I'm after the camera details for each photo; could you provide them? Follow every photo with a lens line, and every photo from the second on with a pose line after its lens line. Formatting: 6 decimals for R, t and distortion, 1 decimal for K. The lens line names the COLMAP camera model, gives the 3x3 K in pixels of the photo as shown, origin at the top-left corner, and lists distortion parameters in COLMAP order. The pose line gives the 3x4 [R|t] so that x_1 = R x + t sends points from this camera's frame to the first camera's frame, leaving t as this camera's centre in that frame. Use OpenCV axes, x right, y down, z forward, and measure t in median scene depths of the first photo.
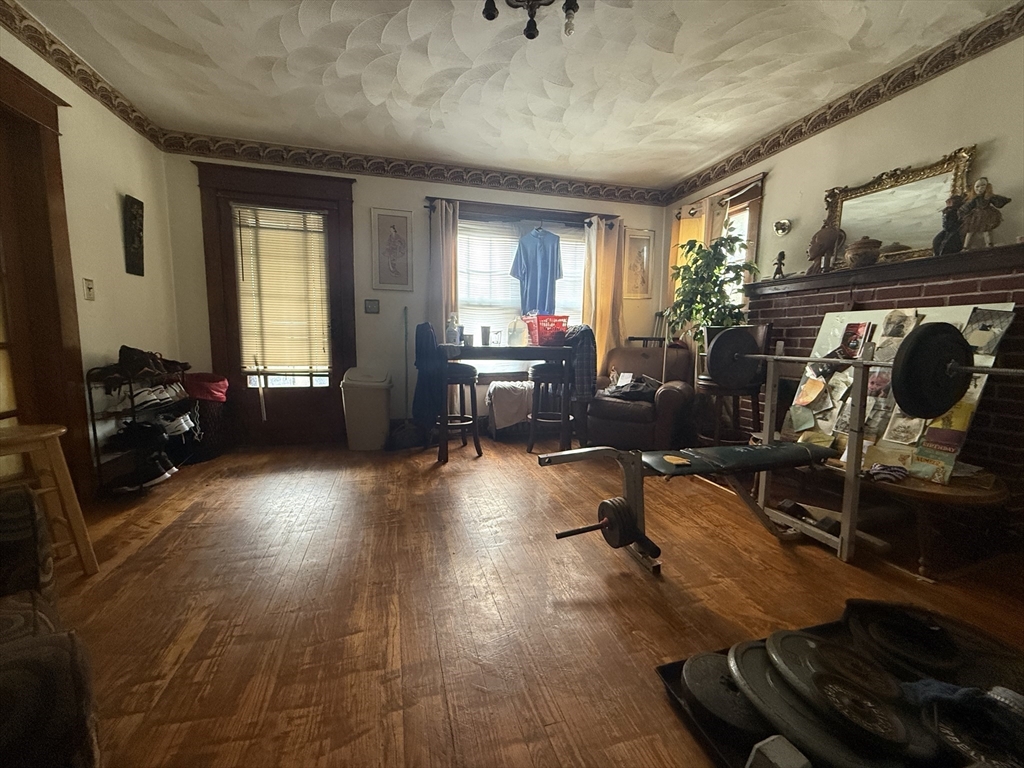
lens RADIAL K [[411.8, 0, 507.9], [0, 411.8, 383.2], [0, 0, 1]] dist [-0.003538, -0.000143]
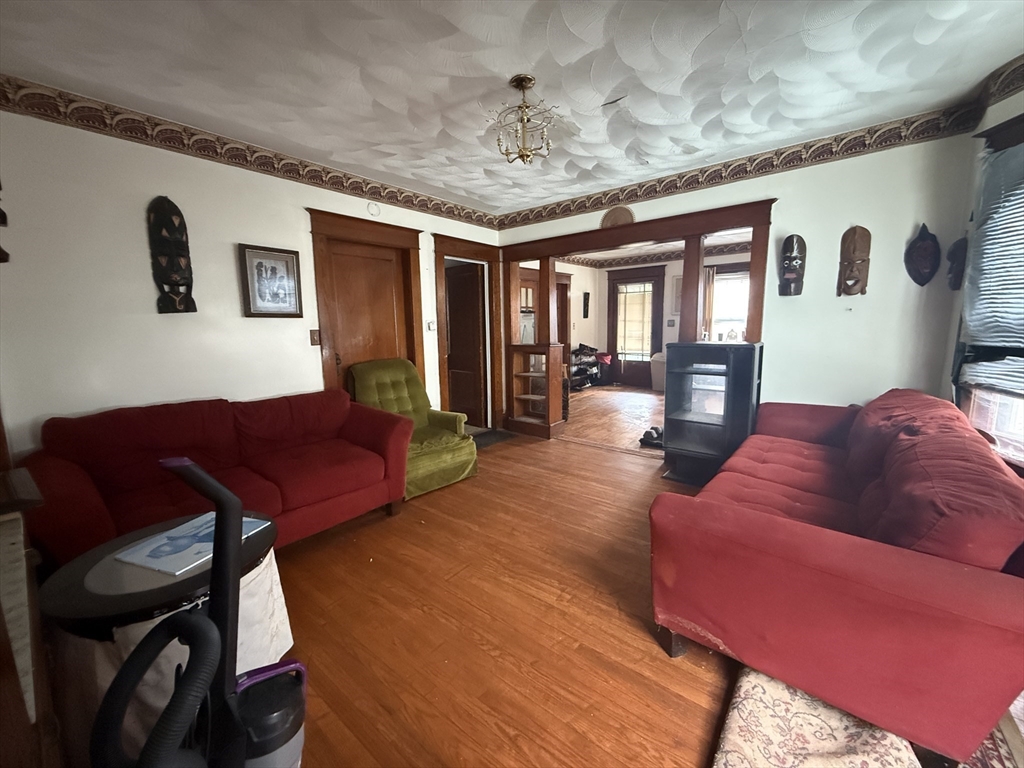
lens RADIAL K [[411.8, 0, 510.2], [0, 411.8, 386.0], [0, 0, 1]] dist [-0.003538, -0.000143]
pose [[0.576342, 0.088056, -0.812451, 1.069858], [-0.058919, 0.996068, 0.066161, 0.046932], [0.815082, 0.009738, 0.579264, -1.004607]]
